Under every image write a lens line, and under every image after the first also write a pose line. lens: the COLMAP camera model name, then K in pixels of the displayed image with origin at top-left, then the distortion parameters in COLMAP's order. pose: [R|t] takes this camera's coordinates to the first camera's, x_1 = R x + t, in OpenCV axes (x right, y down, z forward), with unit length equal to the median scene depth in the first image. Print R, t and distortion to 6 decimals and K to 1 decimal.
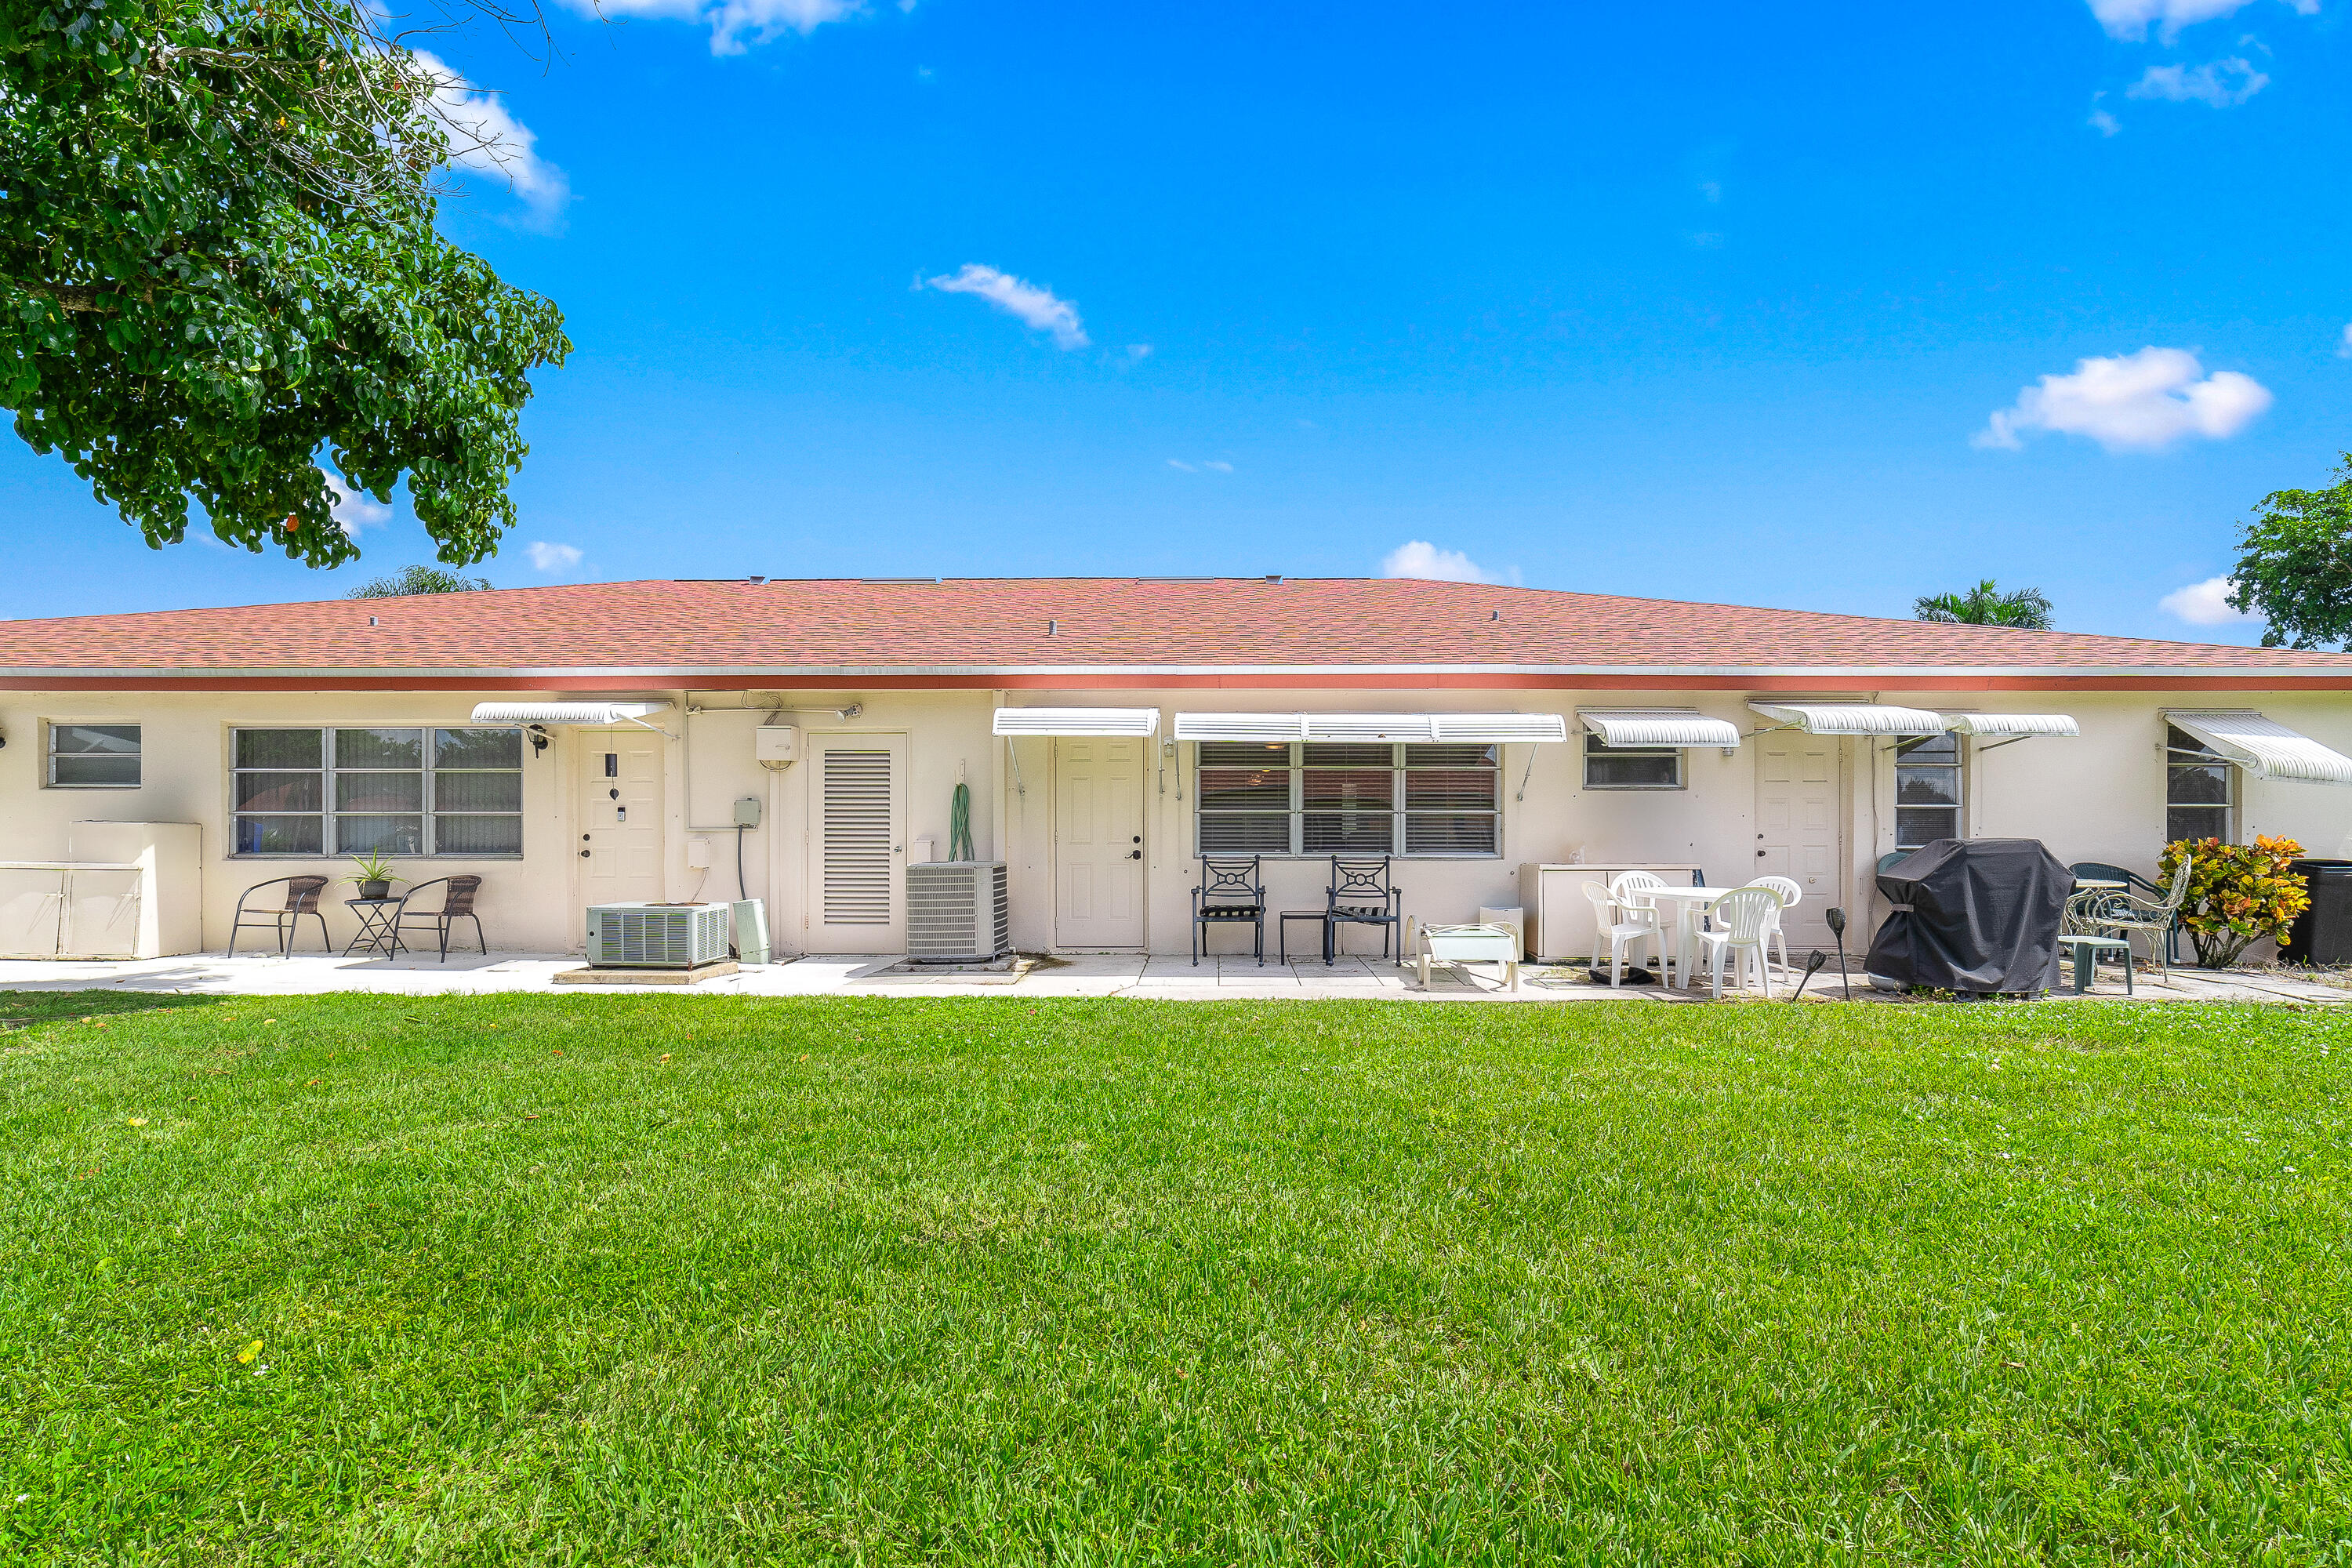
lens RADIAL K [[1149.4, 0, 1176.0], [0, 1149.4, 784.0], [0, 0, 1]] dist [0.001071, 0.000153]
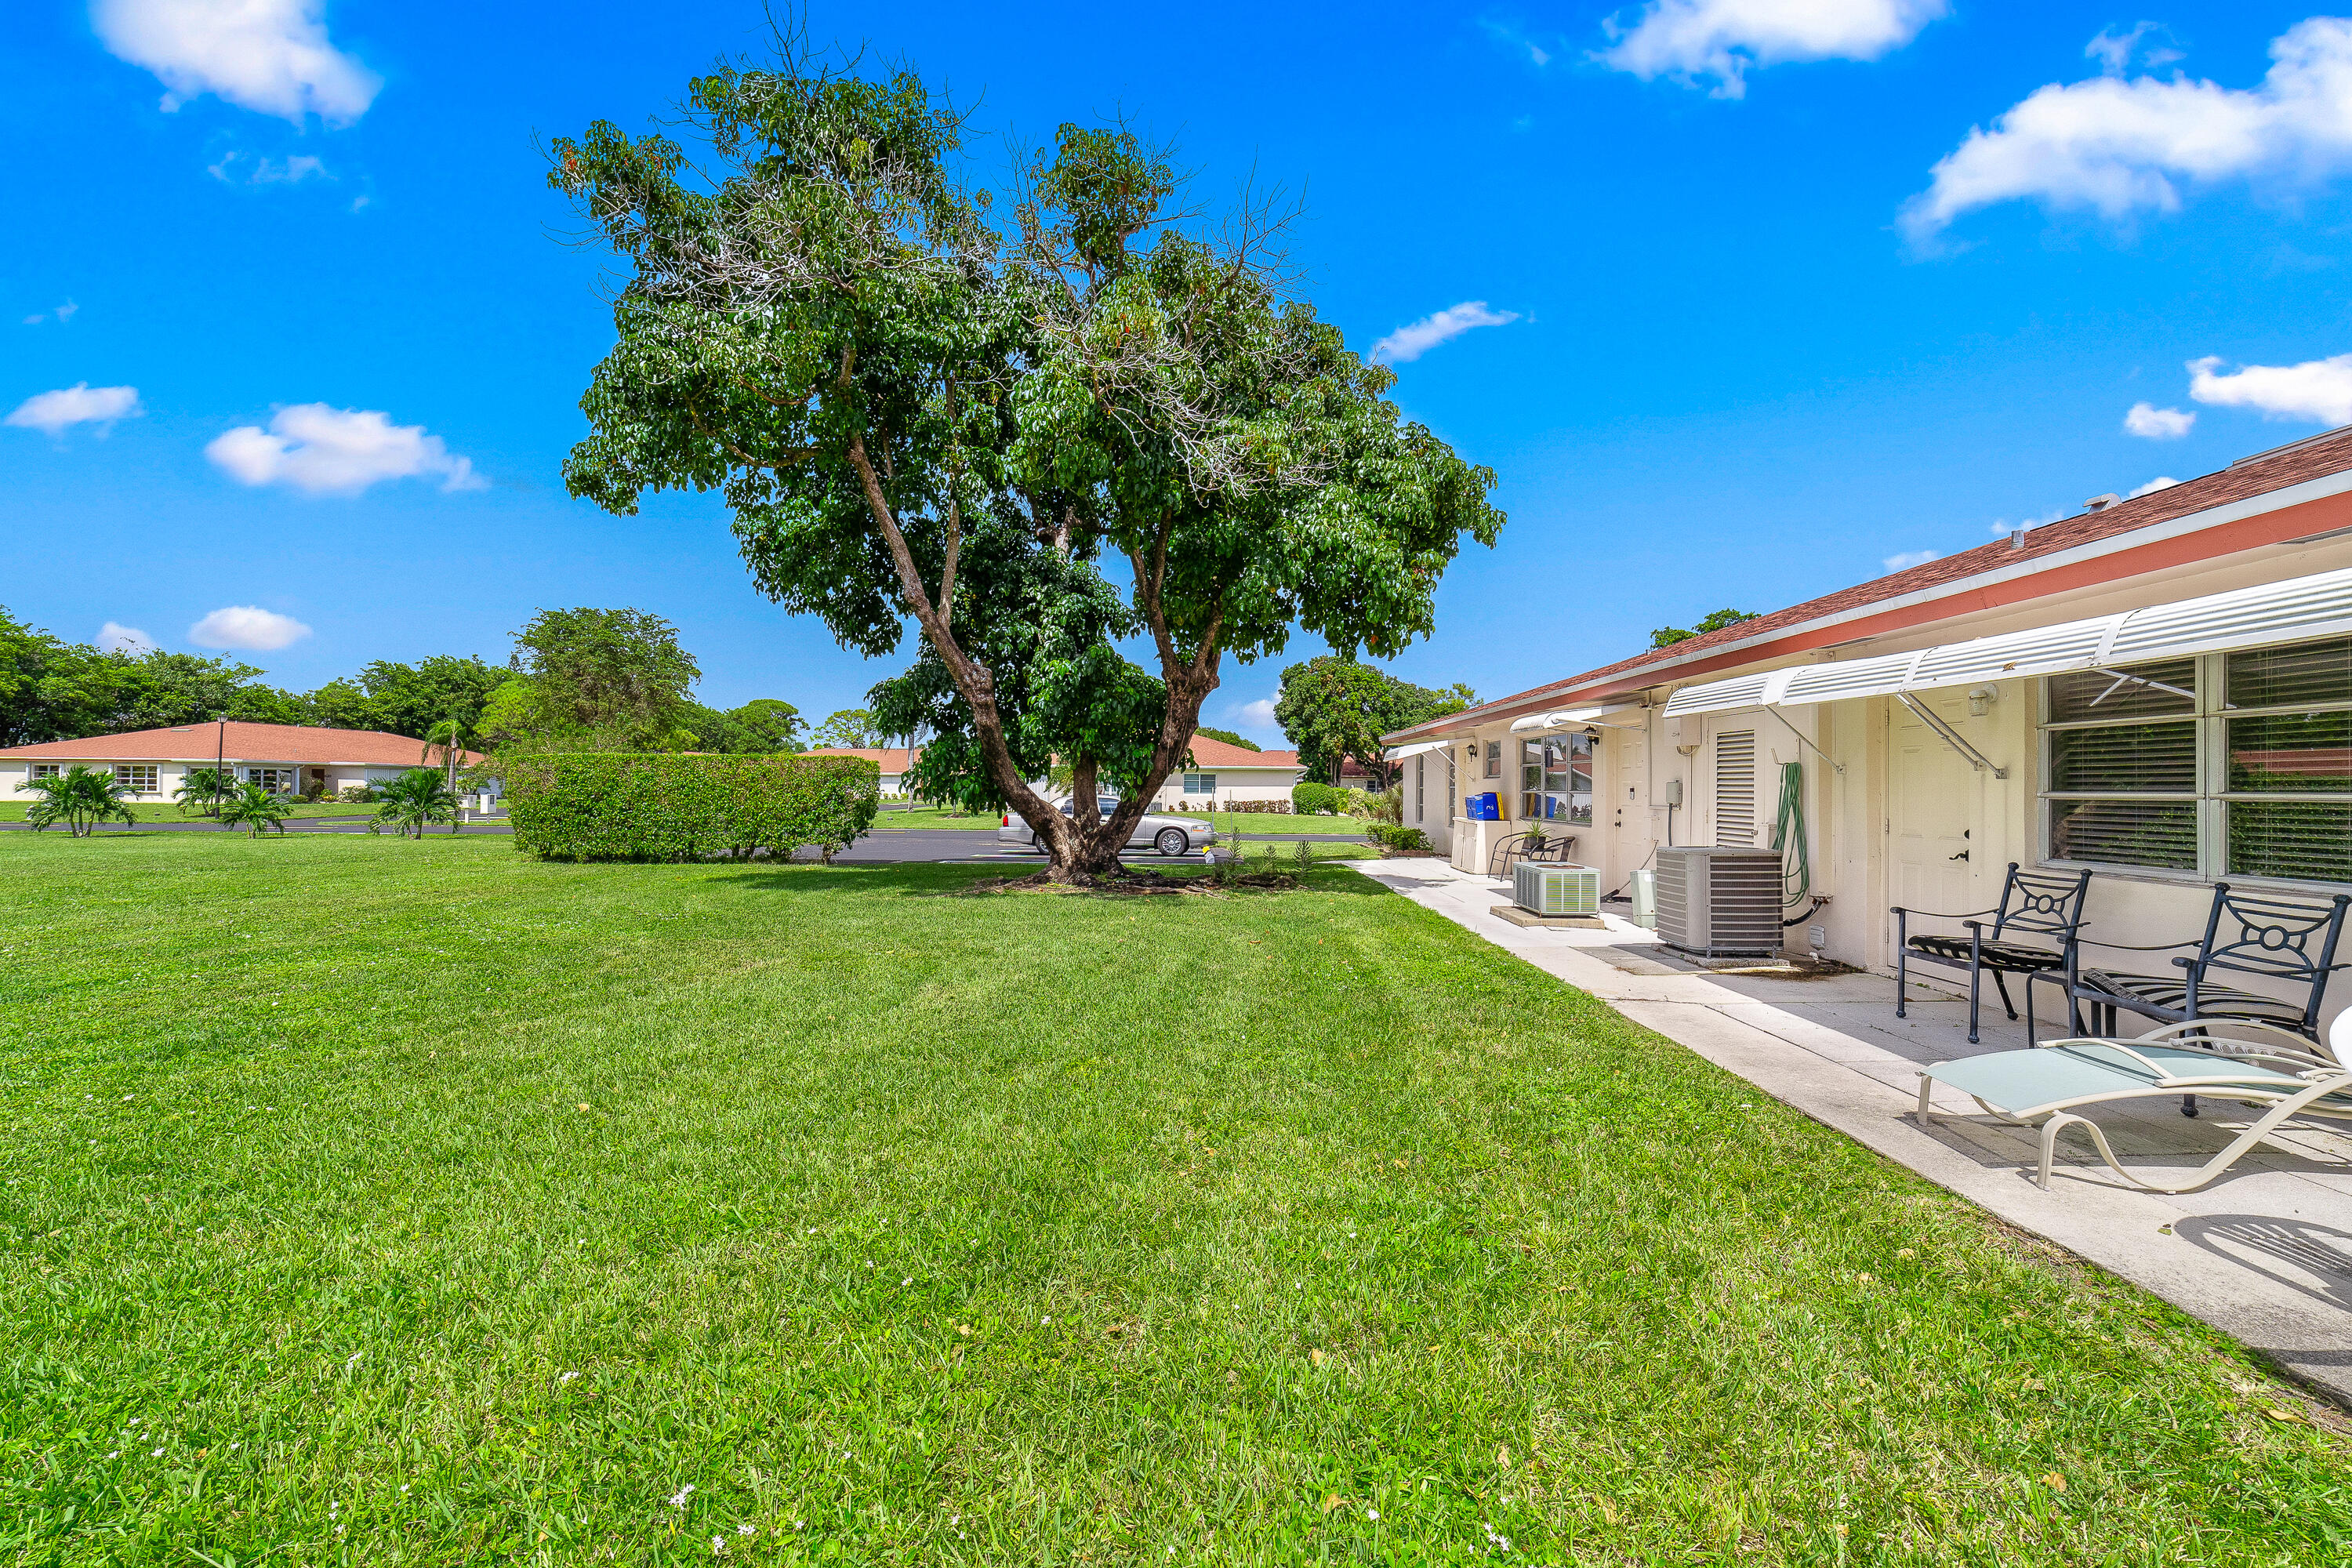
lens RADIAL K [[927.3, 0, 1176.0], [0, 927.3, 784.0], [0, 0, 1]] dist [-0.002541, 0.000139]
pose [[0.015129, -0.005454, -0.999871, 0.535717], [0.038684, 0.999240, -0.004865, 0.001381], [0.999137, -0.038606, 0.015328, 0.510660]]
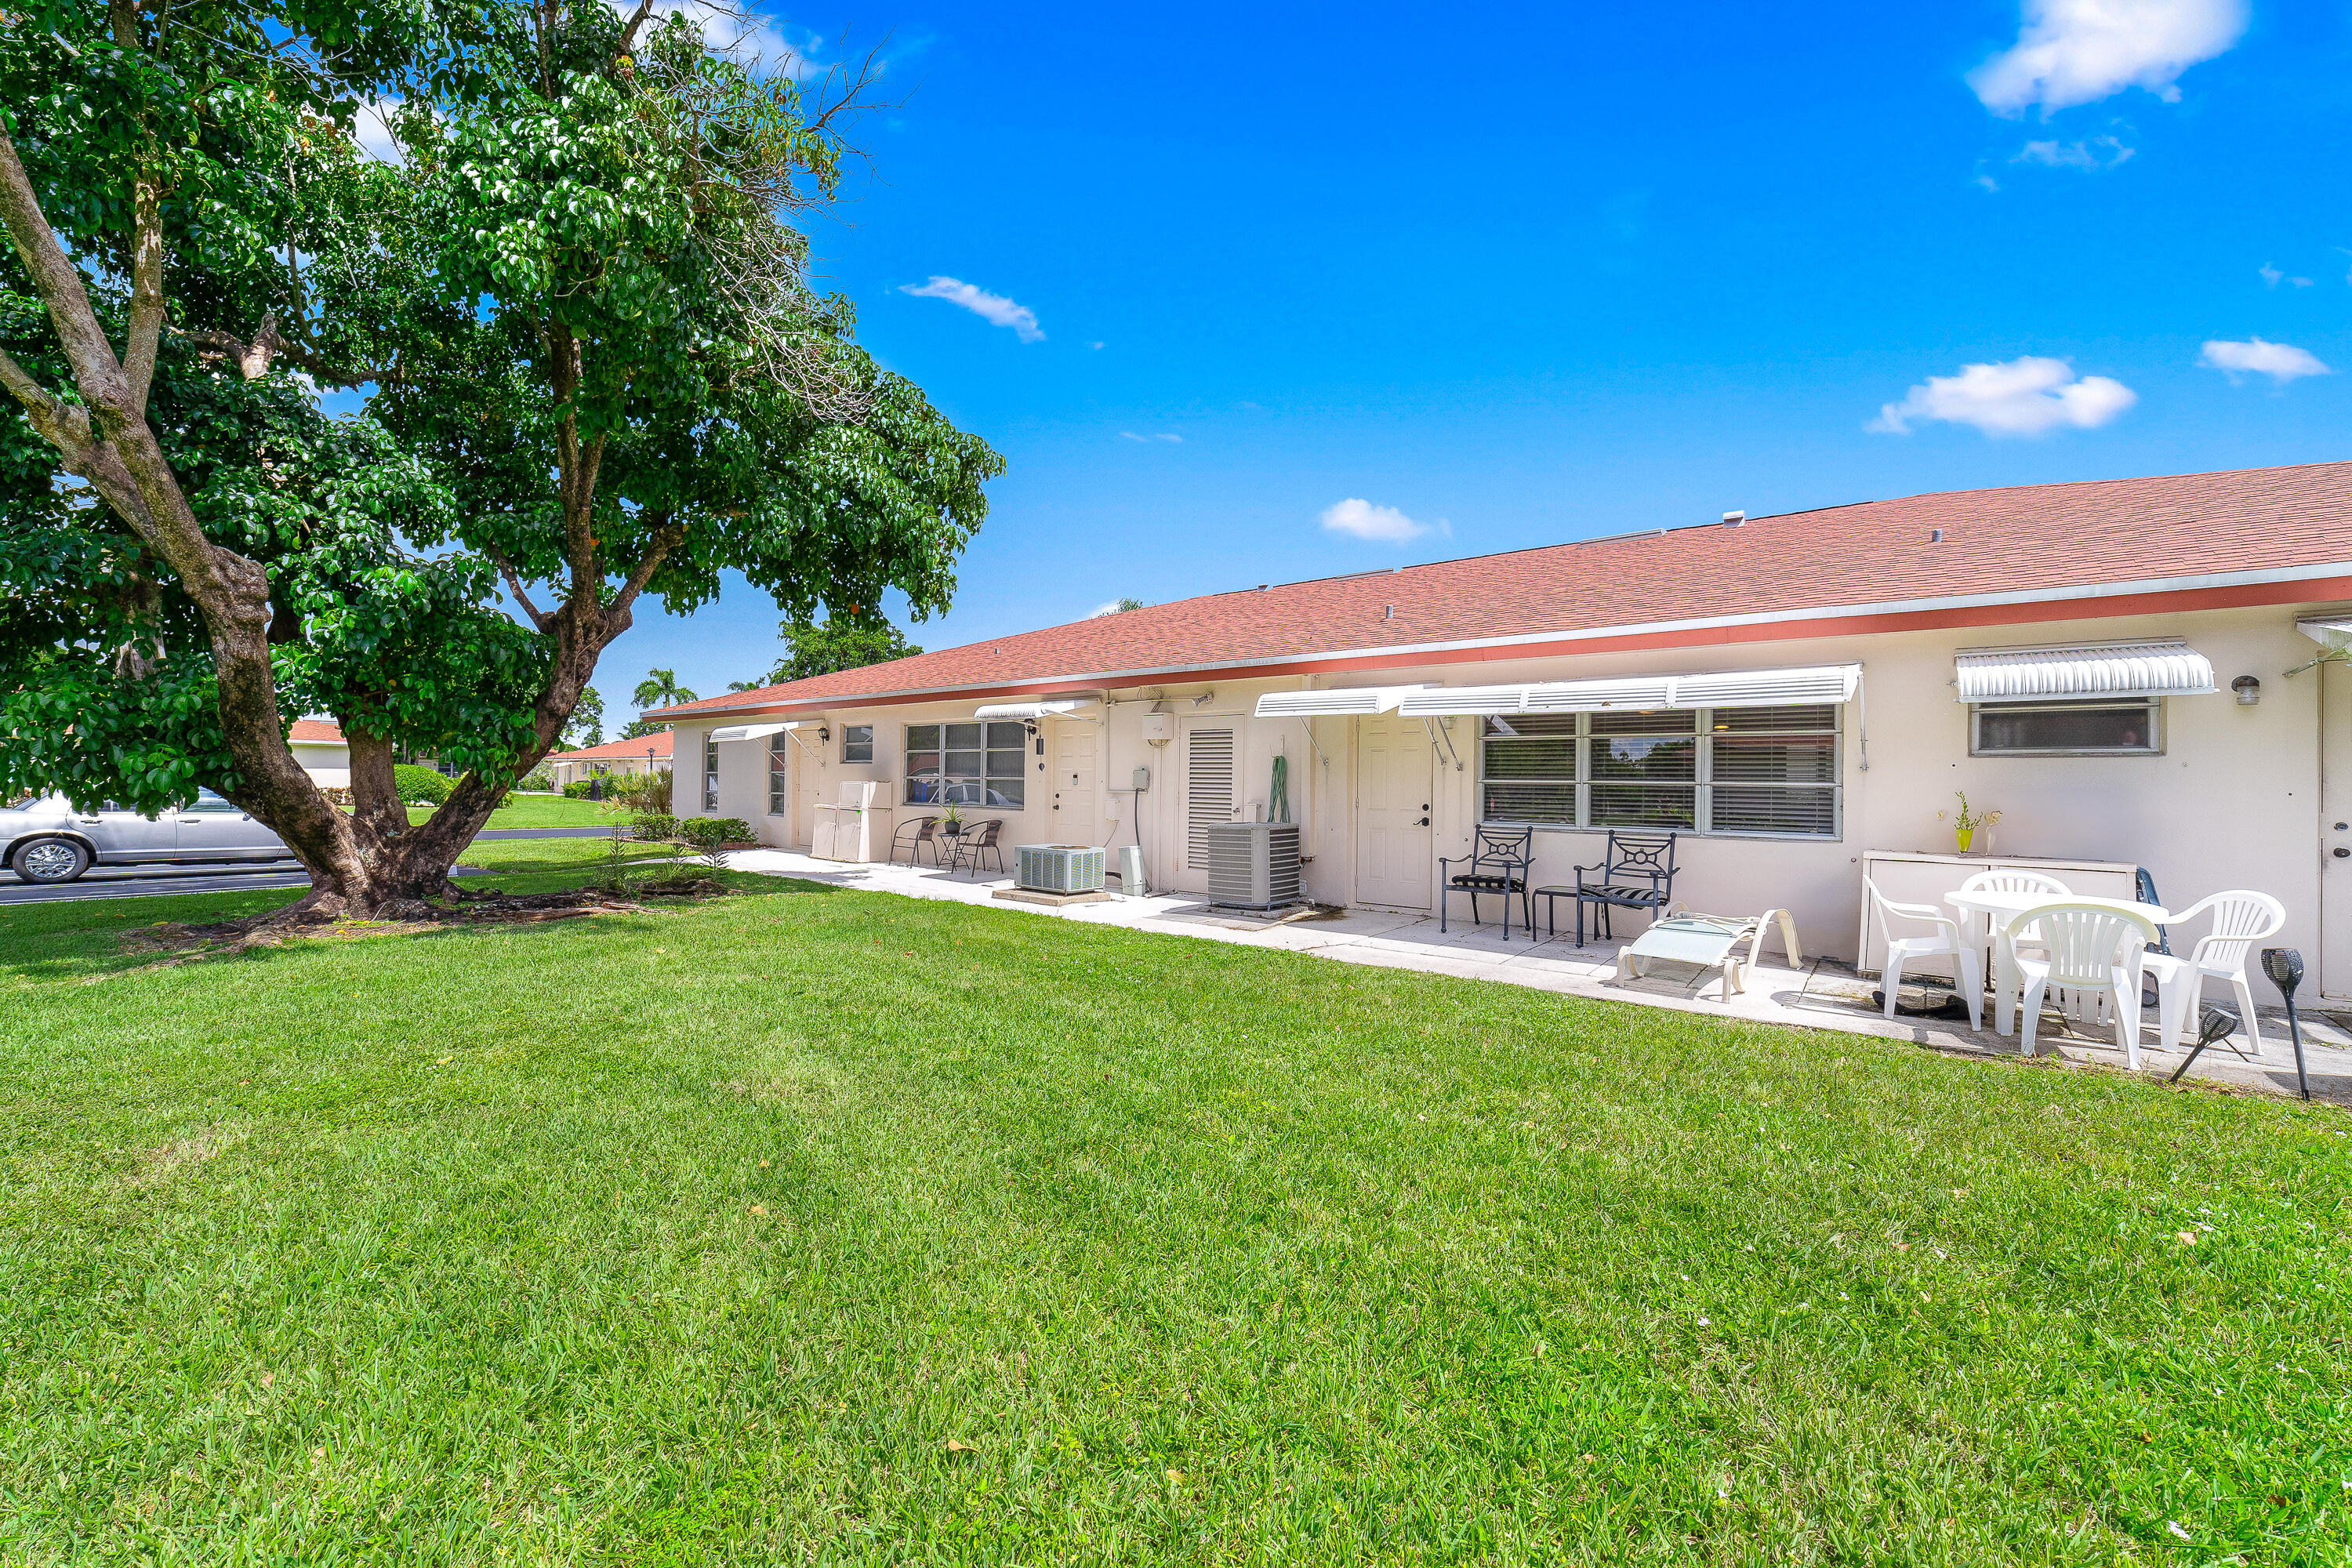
lens RADIAL K [[927.0, 0, 1178.0], [0, 927.0, 760.4], [0, 0, 1]] dist [-0.006392, 0.000304]
pose [[0.793190, -0.006014, -0.608944, 0.309368], [0.016482, 0.999797, 0.011595, -0.008664], [0.608751, -0.019234, 0.793128, 0.185421]]
